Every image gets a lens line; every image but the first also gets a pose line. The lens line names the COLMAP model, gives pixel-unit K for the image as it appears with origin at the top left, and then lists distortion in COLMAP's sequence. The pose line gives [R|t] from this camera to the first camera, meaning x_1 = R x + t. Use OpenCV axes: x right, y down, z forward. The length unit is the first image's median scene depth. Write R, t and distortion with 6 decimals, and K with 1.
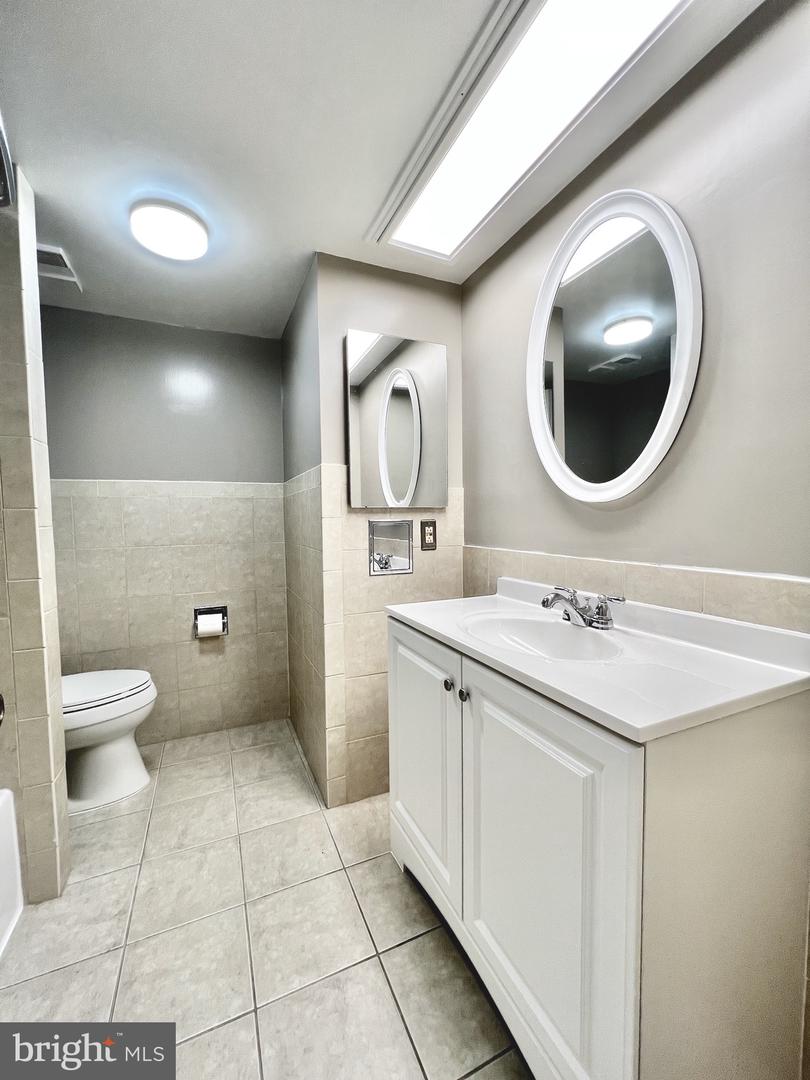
lens RADIAL K [[432.8, 0, 398.4], [0, 432.8, 539.3], [0, 0, 1]] dist [-0.002459, 0.000660]
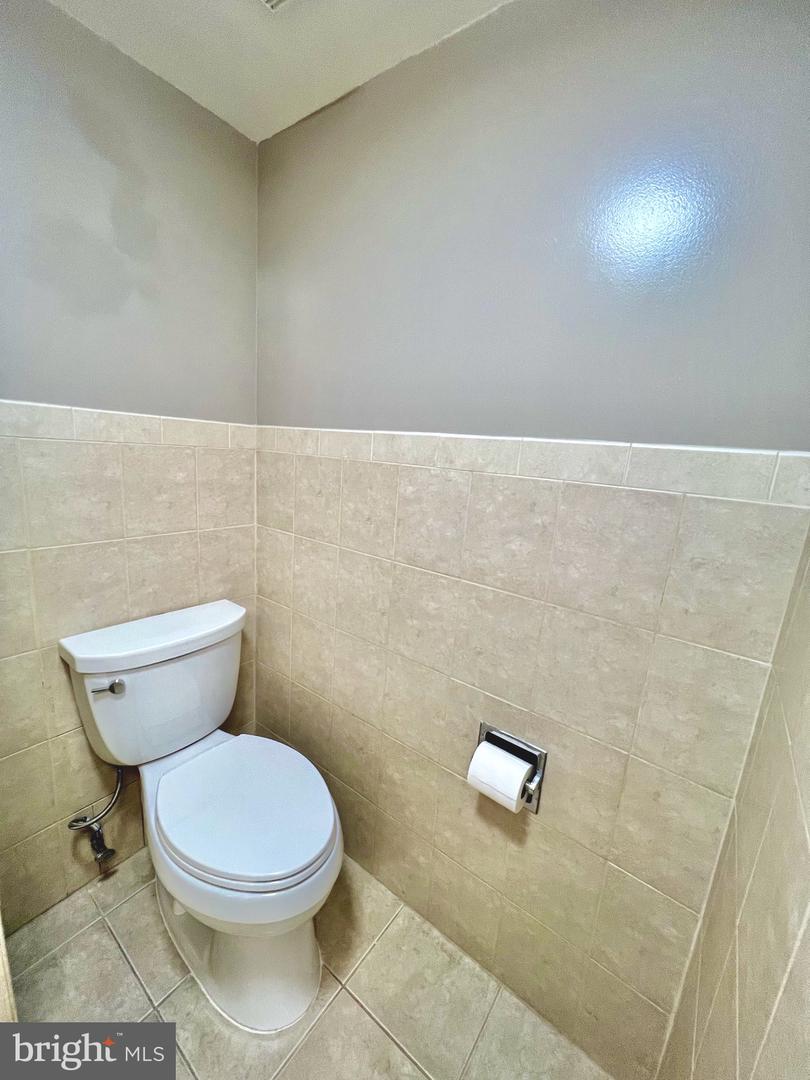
lens RADIAL K [[432.8, 0, 402.6], [0, 432.8, 541.3], [0, 0, 1]] dist [-0.002459, 0.000660]
pose [[0.474089, 0.235524, -0.848392, -0.174715], [-0.127025, 0.971775, 0.198794, -0.109265], [0.871266, 0.013521, 0.490625, 0.725110]]
